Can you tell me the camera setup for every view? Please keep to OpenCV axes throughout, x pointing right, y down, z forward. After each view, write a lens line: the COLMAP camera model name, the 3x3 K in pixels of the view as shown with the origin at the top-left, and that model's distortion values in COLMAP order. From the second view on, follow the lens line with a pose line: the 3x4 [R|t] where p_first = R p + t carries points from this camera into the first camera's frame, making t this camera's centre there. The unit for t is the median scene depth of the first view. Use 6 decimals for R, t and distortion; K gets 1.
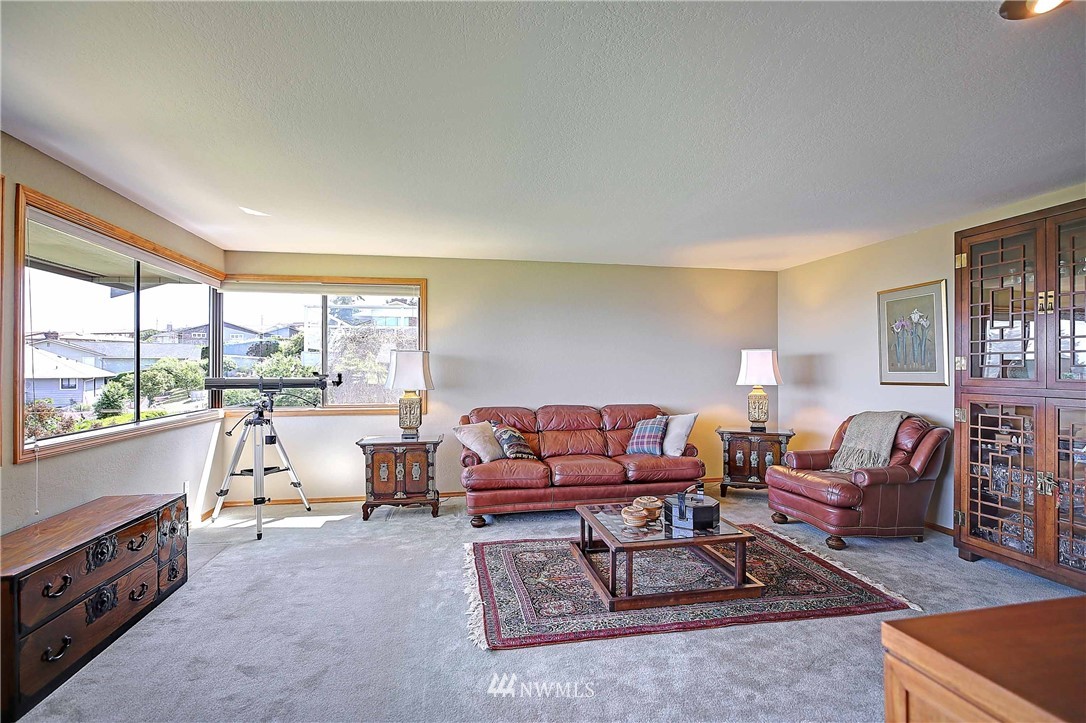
lens RADIAL K [[504.2, 0, 543.0], [0, 504.2, 361.5], [0, 0, 1]] dist [-0.030002, 0.013852]
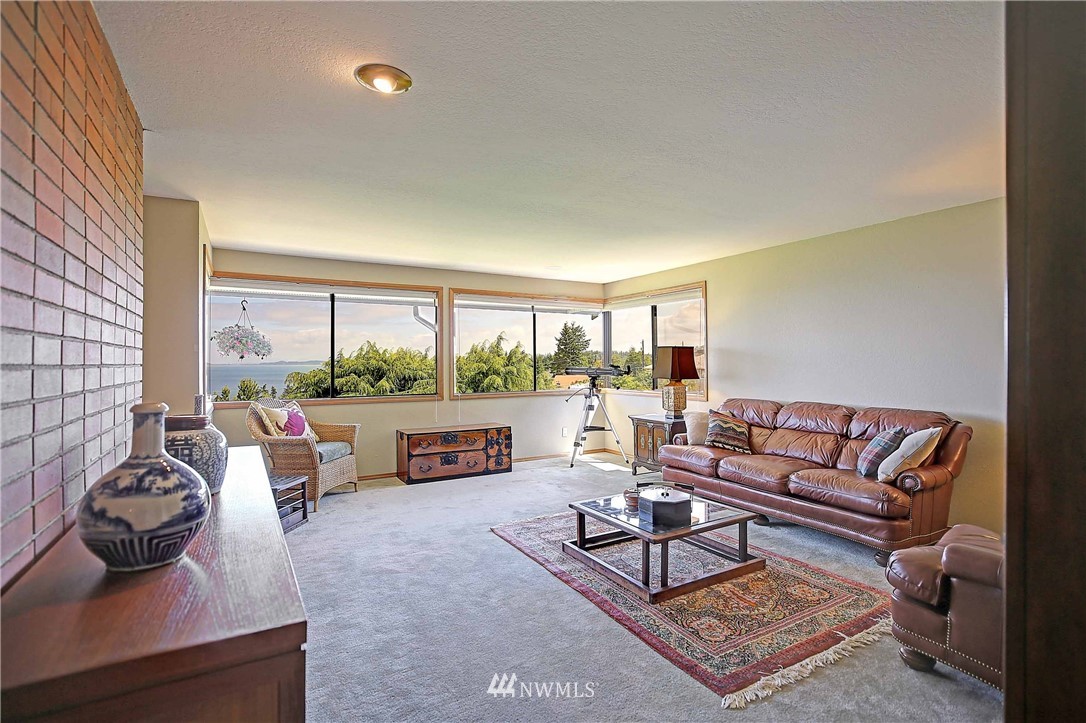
lens RADIAL K [[504.2, 0, 543.0], [0, 504.2, 361.5], [0, 0, 1]] dist [-0.030002, 0.013852]
pose [[0.338464, -0.001423, -0.940978, 0.812717], [0.013406, 0.999905, 0.003310, 0.008480], [0.940884, -0.013735, 0.338451, 0.325510]]
